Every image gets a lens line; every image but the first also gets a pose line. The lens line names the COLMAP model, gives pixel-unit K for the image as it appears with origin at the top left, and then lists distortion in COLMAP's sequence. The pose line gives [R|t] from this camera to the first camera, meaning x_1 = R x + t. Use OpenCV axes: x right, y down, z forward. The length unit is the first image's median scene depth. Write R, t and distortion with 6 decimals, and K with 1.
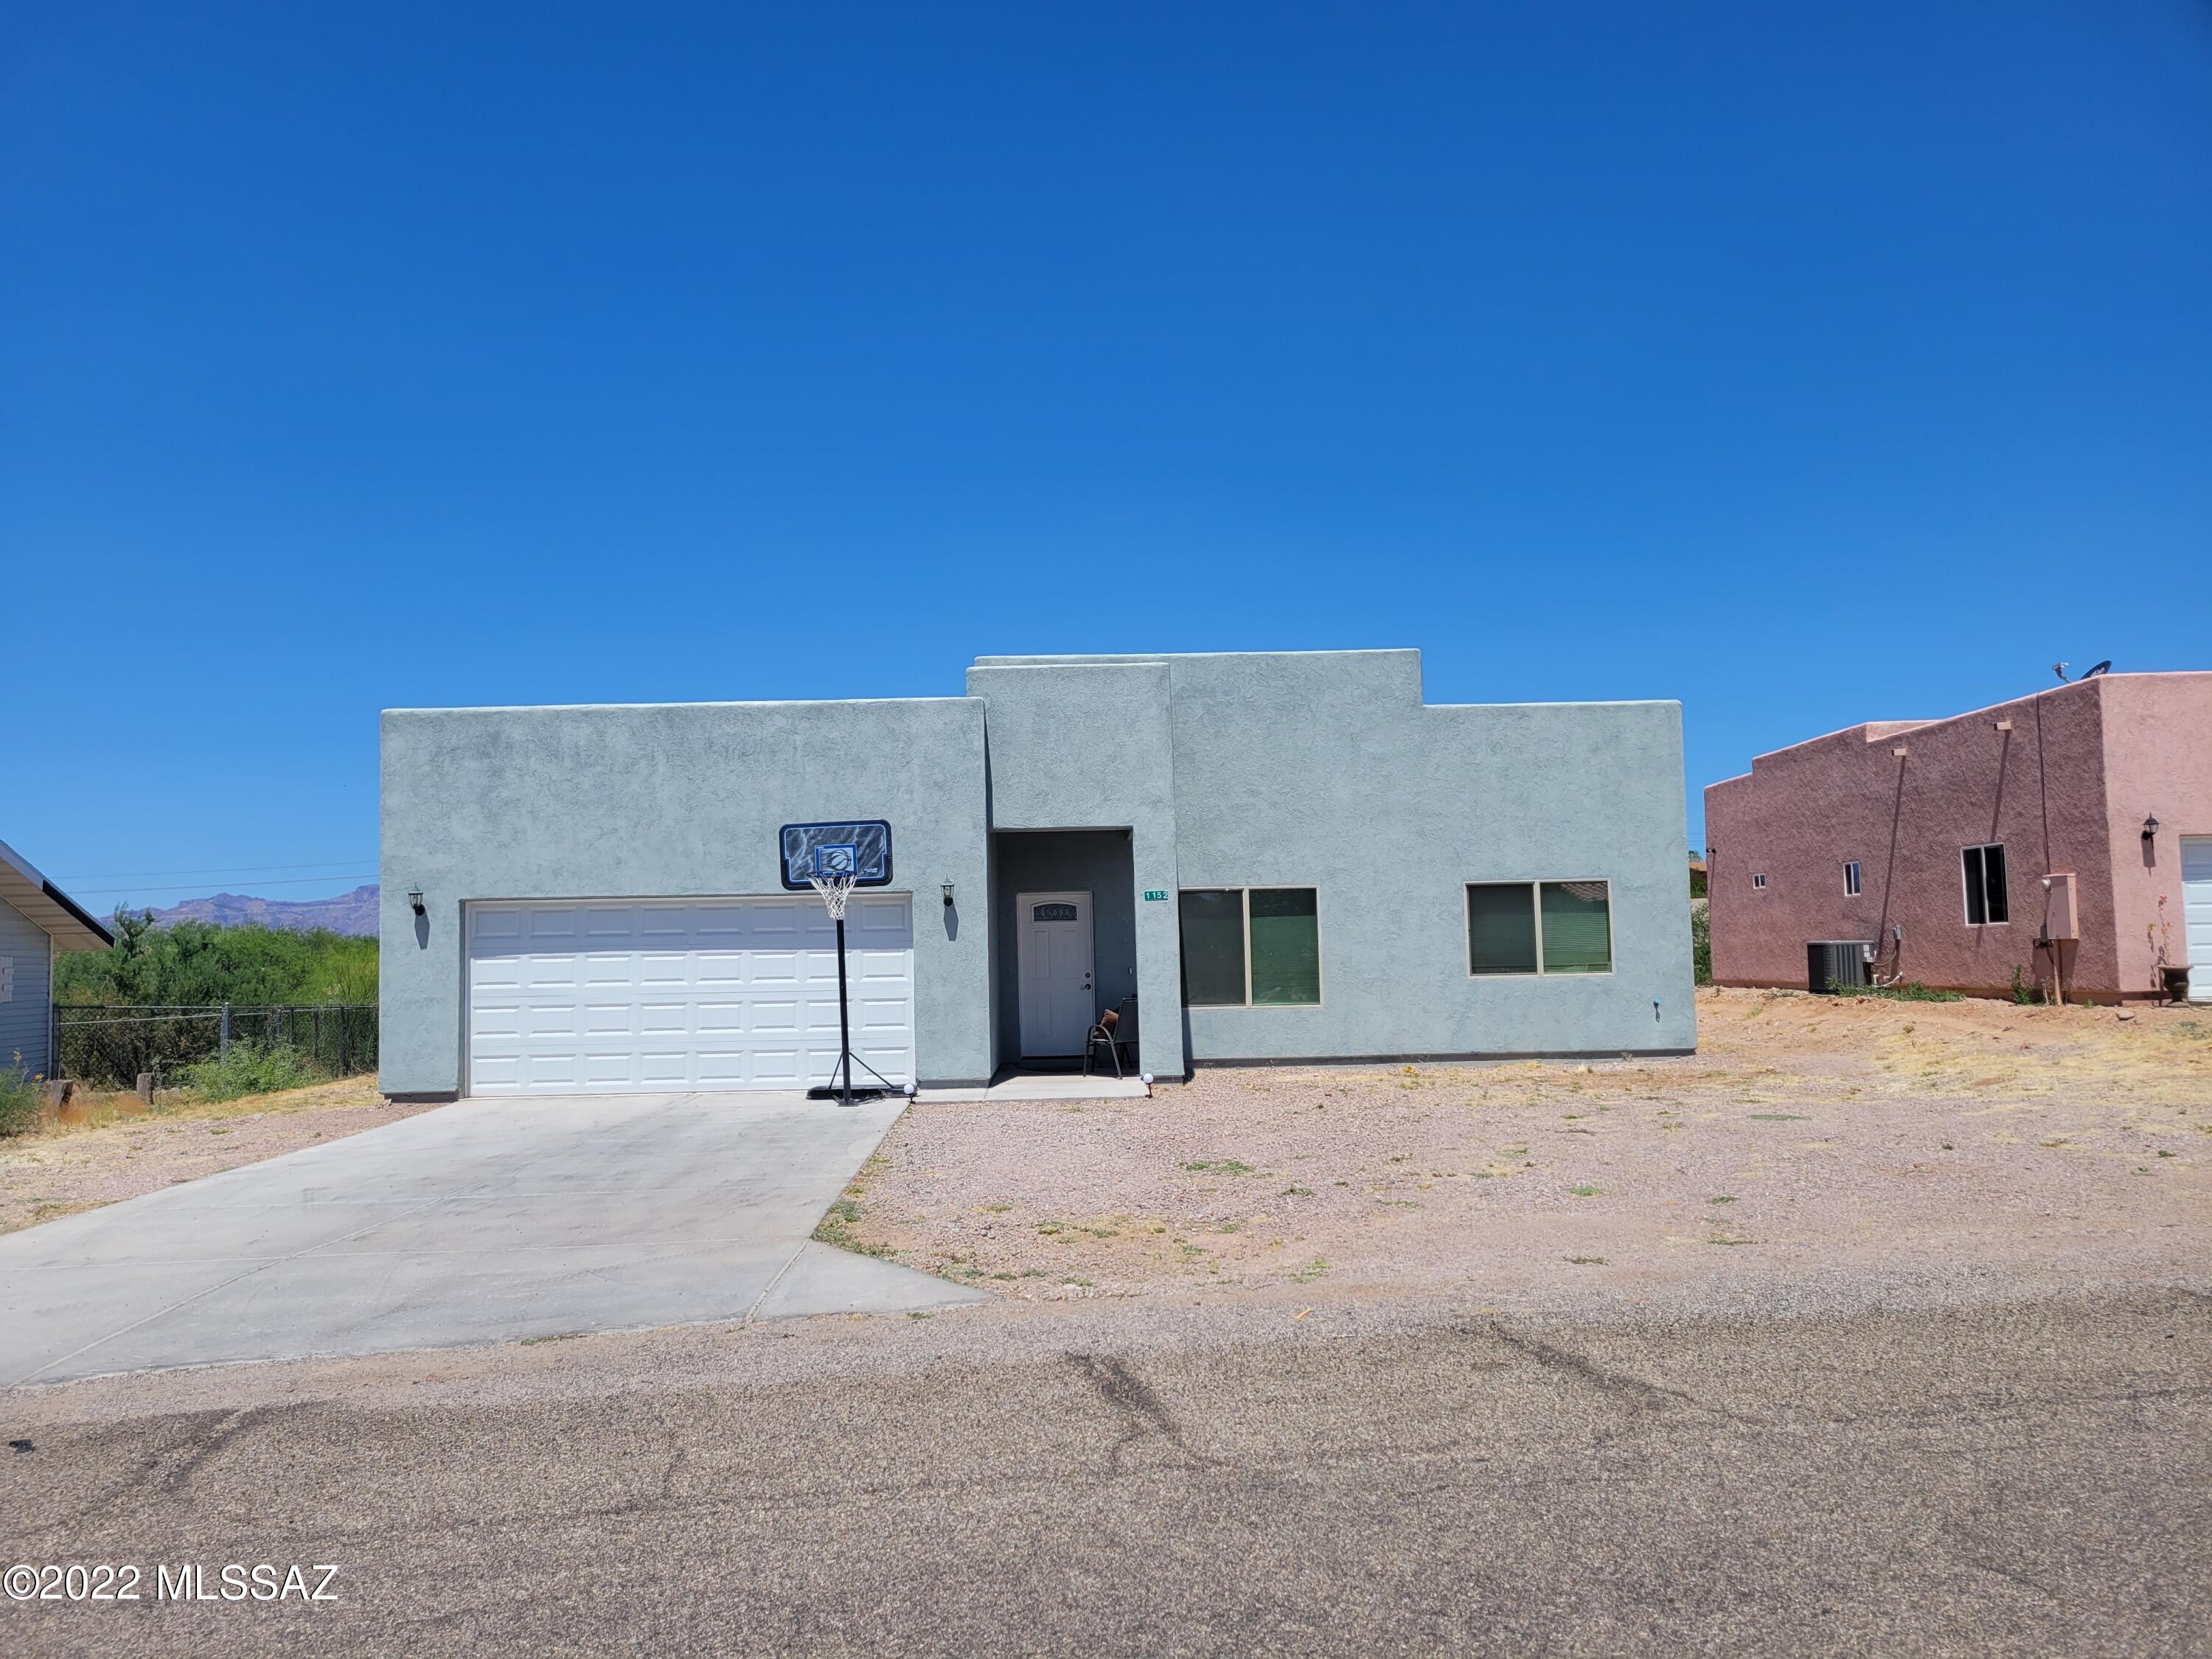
lens RADIAL K [[1663.4, 0, 1104.1], [0, 1663.4, 843.0], [0, 0, 1]] dist [0.057806, -0.040973]
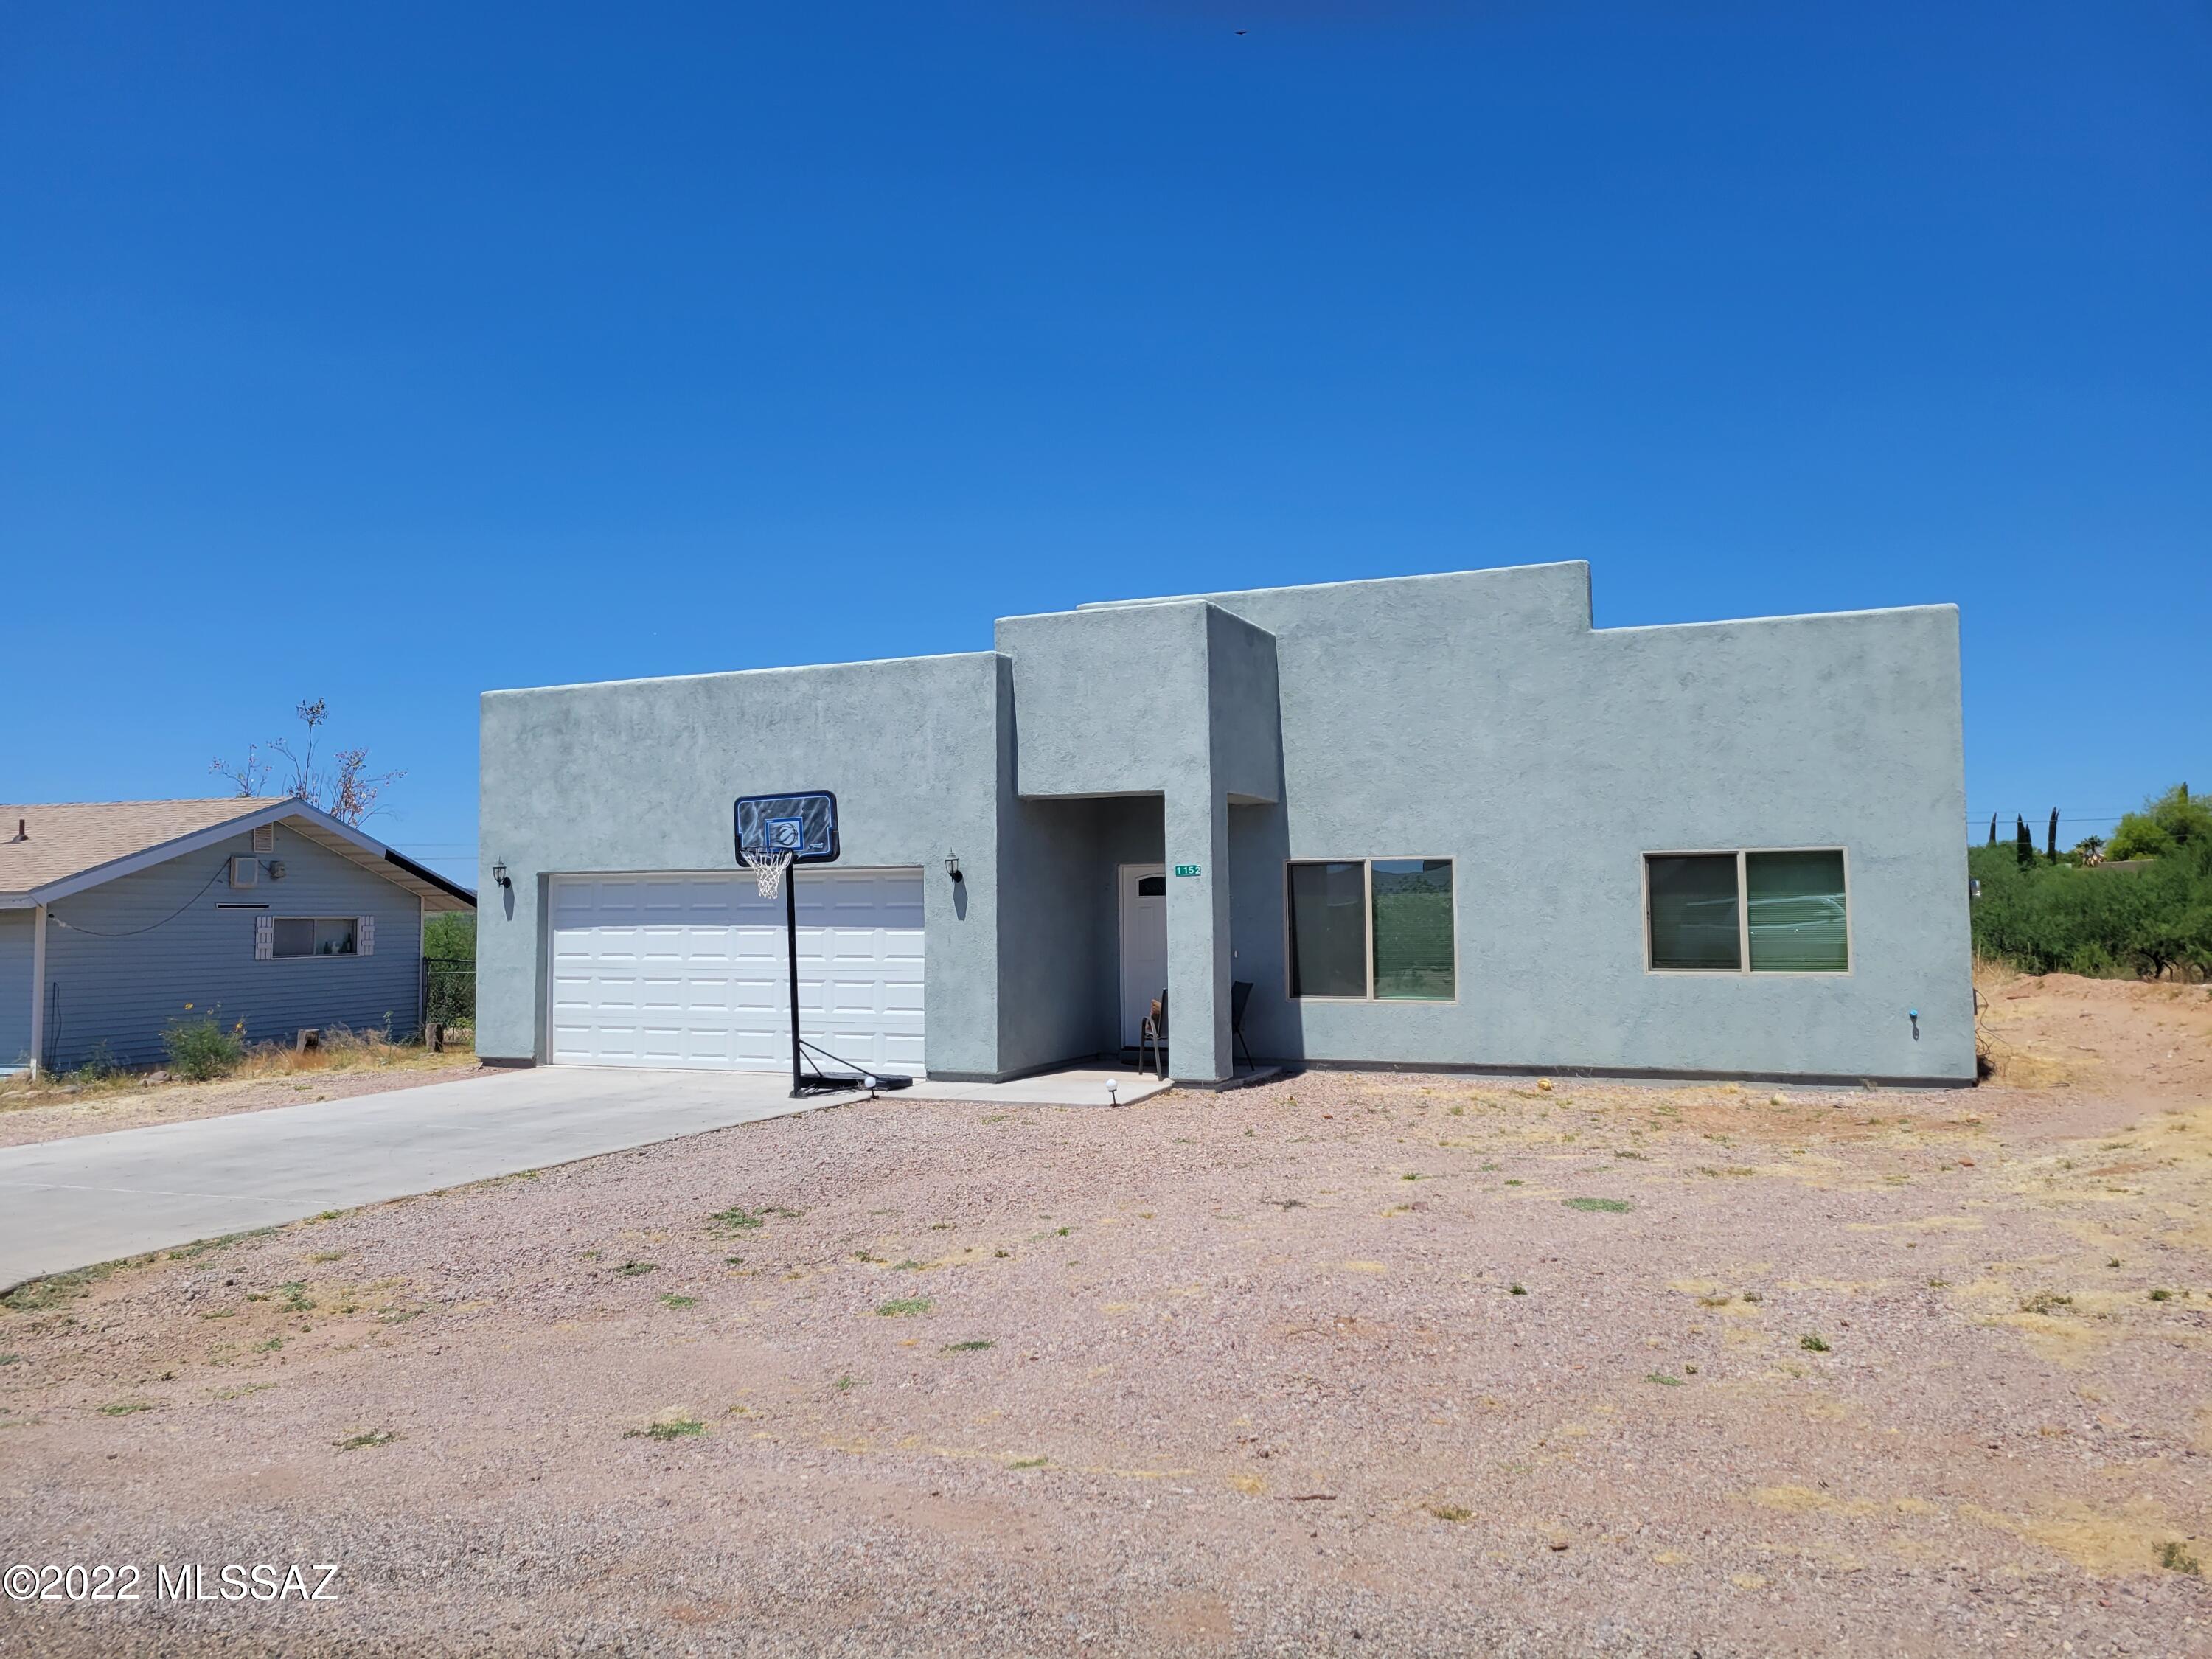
lens RADIAL K [[1663.4, 0, 1104.3], [0, 1663.4, 818.7], [0, 0, 1]] dist [0.057806, -0.040973]
pose [[0.913368, -0.009119, -0.407033, 0.317778], [0.015278, 0.999813, 0.011884, -0.005799], [0.406848, -0.017073, 0.913336, 0.180245]]
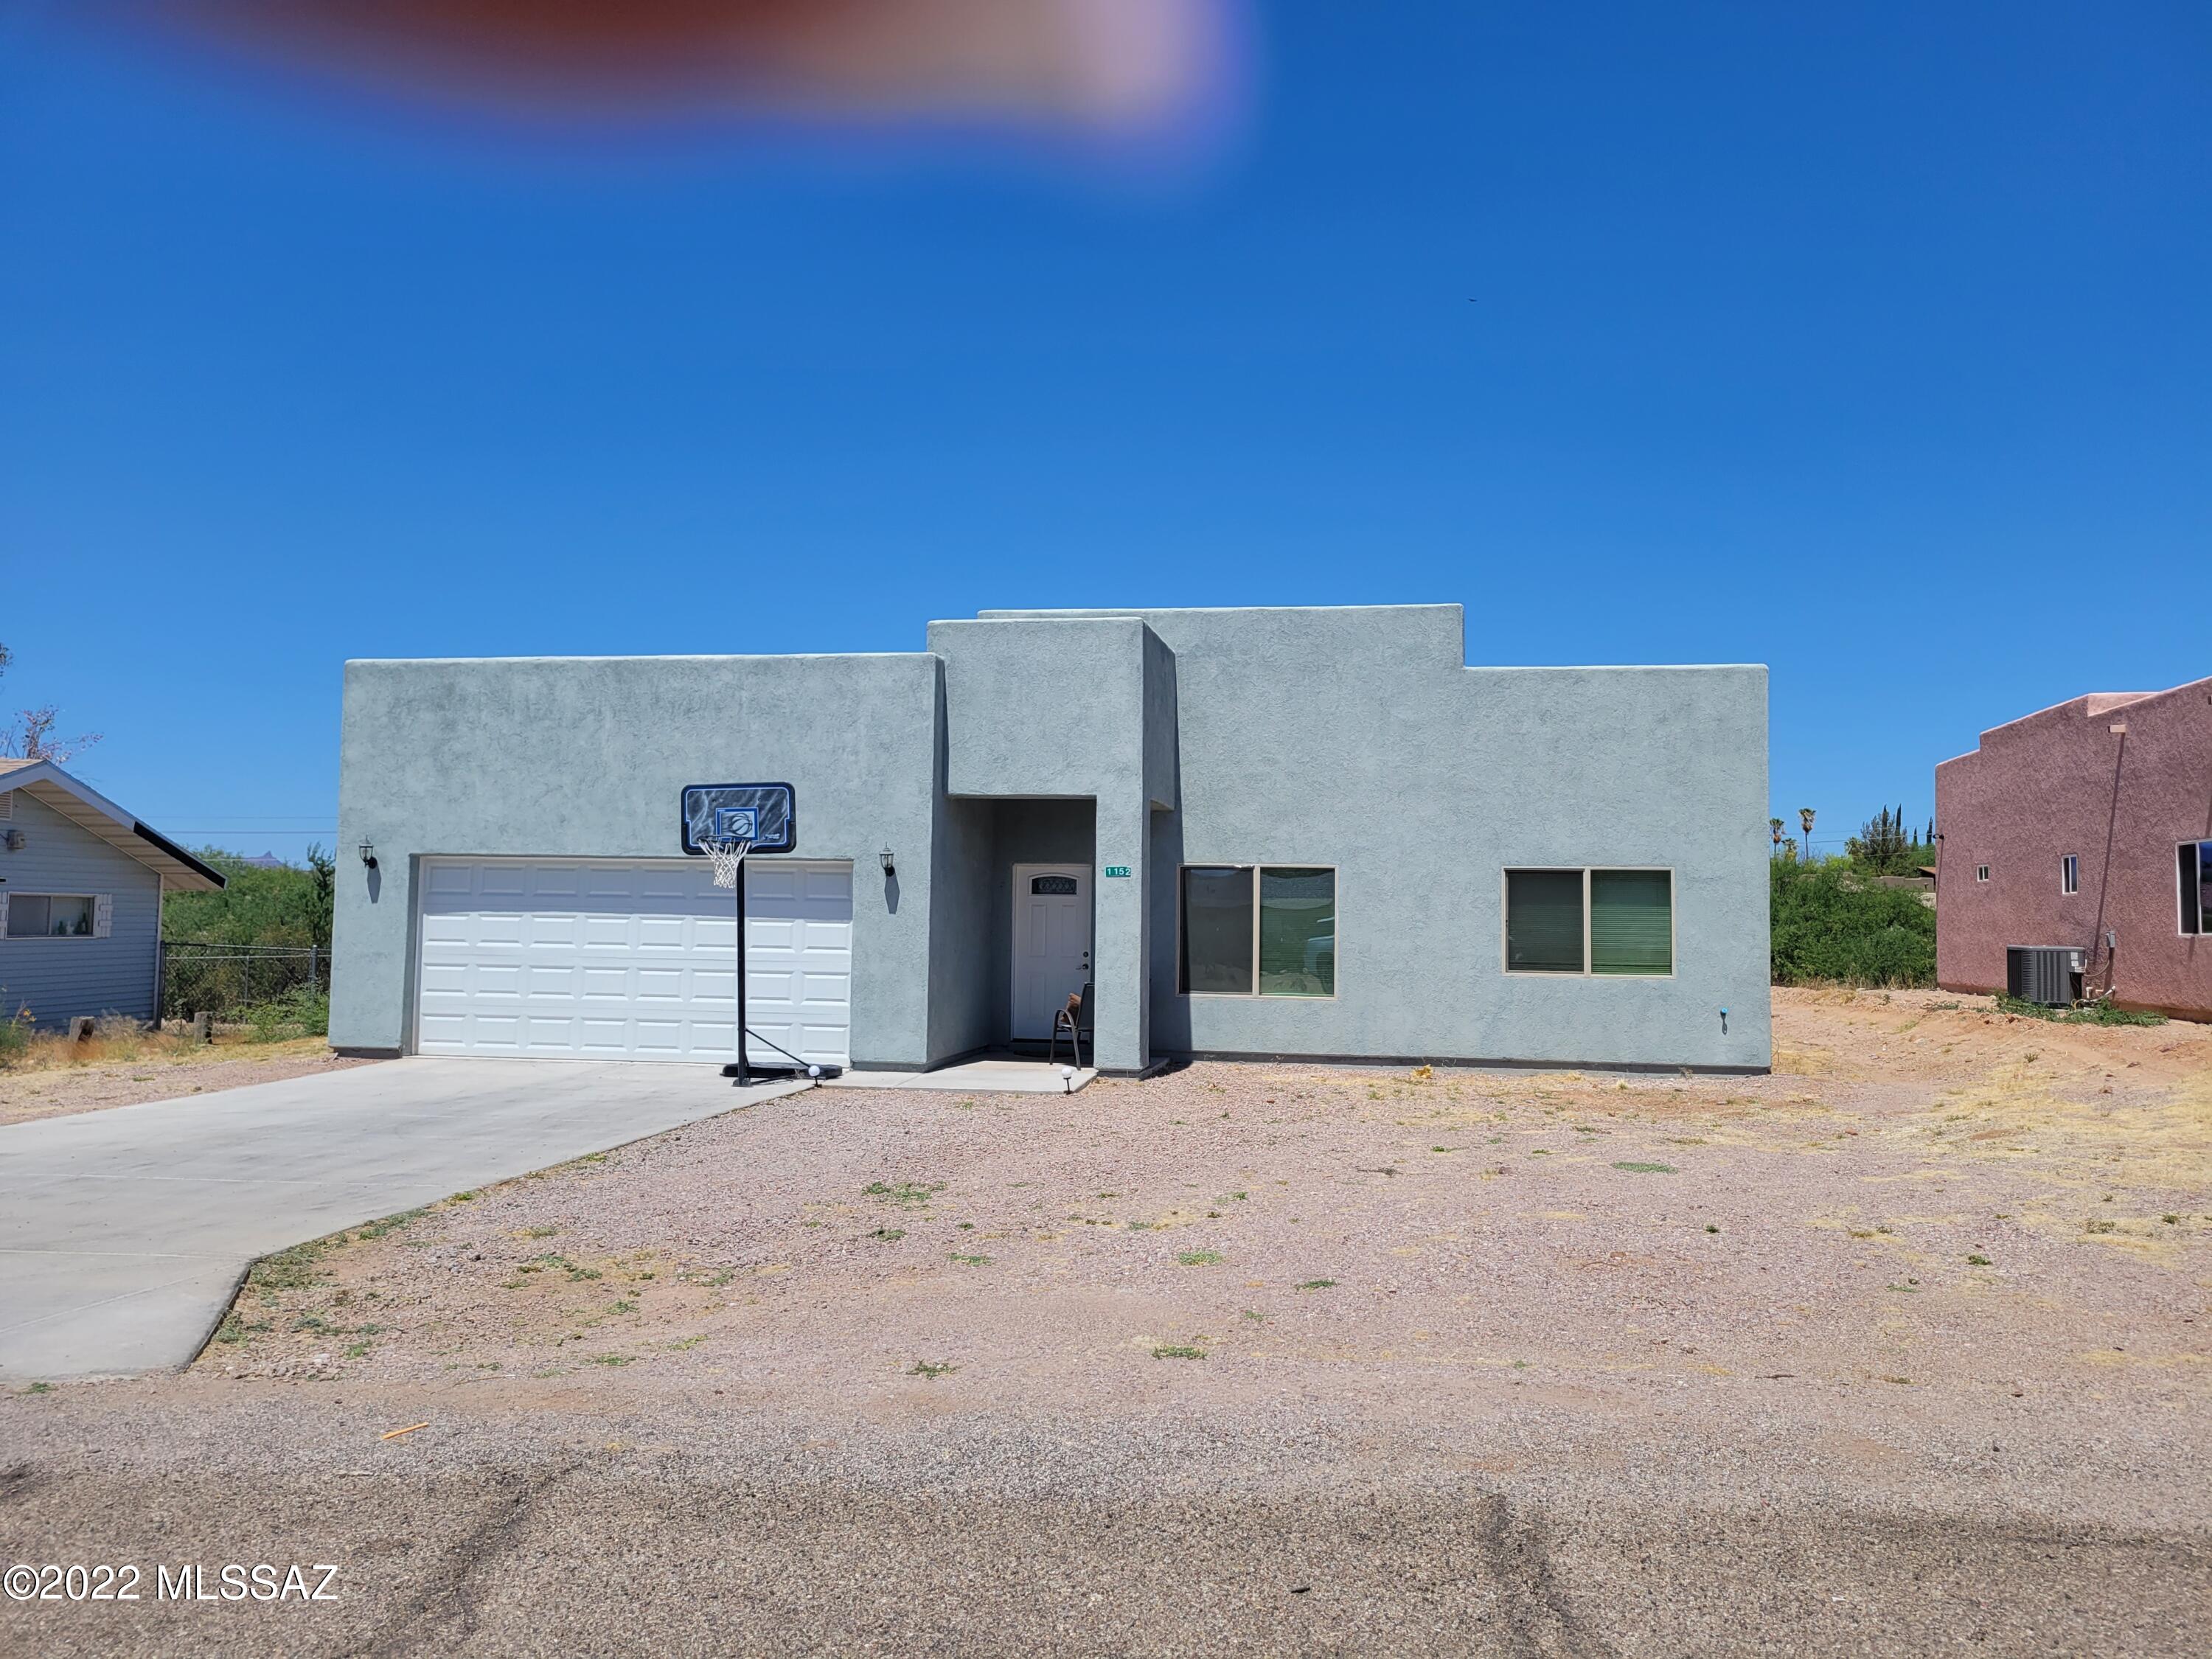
lens RADIAL K [[1663.4, 0, 1148.0], [0, 1663.4, 818.7], [0, 0, 1]] dist [0.057806, -0.040973]
pose [[0.984477, 0.026088, -0.173567, 0.190357], [-0.024686, 0.999643, 0.010229, -0.006841], [0.173771, -0.005786, 0.984769, 0.094055]]
